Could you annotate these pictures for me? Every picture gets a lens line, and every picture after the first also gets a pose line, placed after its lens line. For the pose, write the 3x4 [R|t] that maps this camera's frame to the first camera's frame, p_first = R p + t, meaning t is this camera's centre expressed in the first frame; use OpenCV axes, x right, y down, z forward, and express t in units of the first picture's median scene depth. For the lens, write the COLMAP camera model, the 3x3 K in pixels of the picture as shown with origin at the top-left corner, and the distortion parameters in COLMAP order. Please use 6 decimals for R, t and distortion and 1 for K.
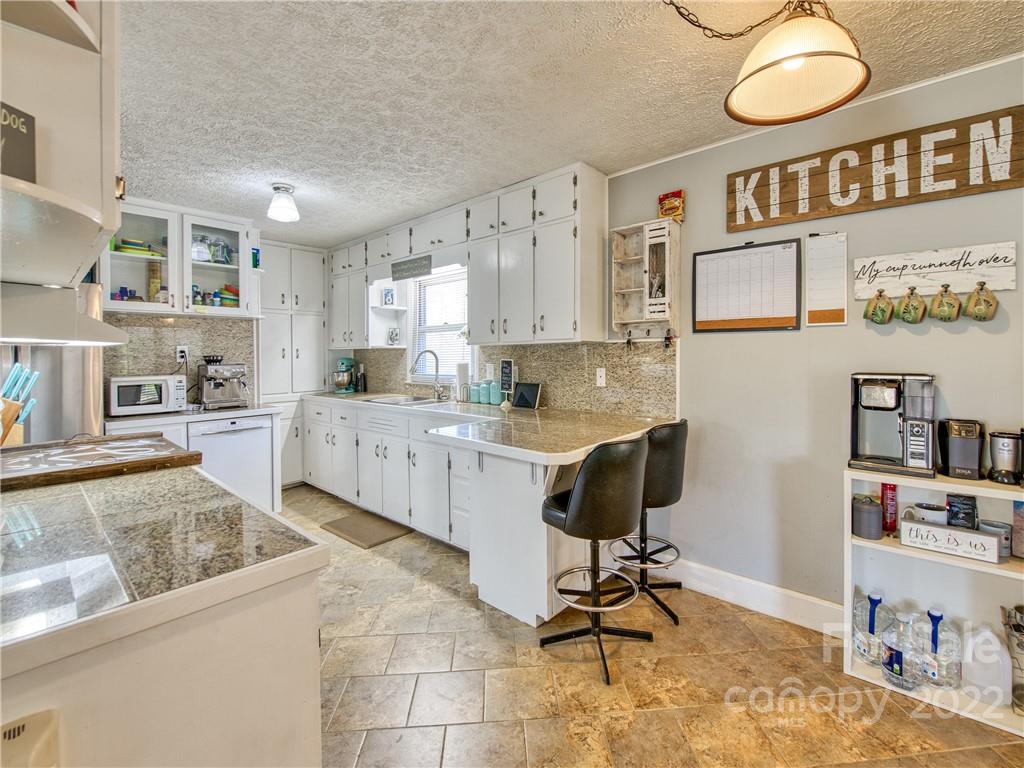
lens RADIAL K [[453.7, 0, 533.6], [0, 453.7, 355.6], [0, 0, 1]] dist [-0.019940, -0.000038]
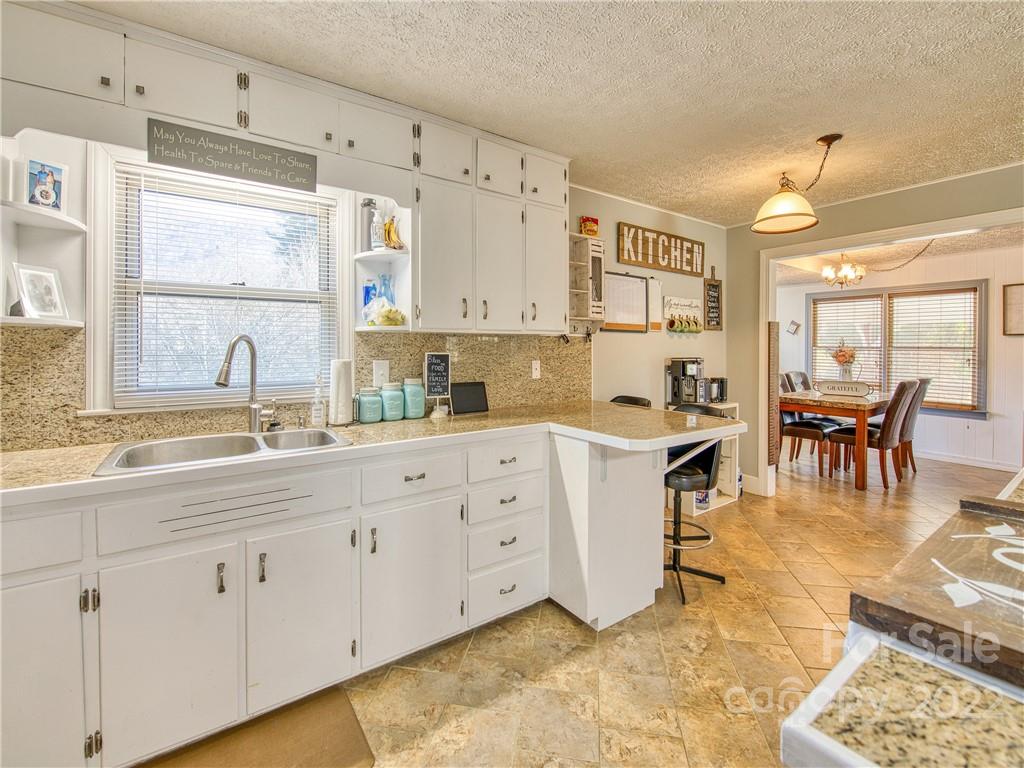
lens RADIAL K [[436.0, 0, 512.6], [0, 436.0, 350.4], [0, 0, 1]] dist [-0.016868, -0.000167]
pose [[0.259607, 0.003603, 0.965708, -1.024131], [0.002138, 0.999988, -0.004306, 0.011173], [-0.965712, 0.003183, 0.259596, 1.010365]]
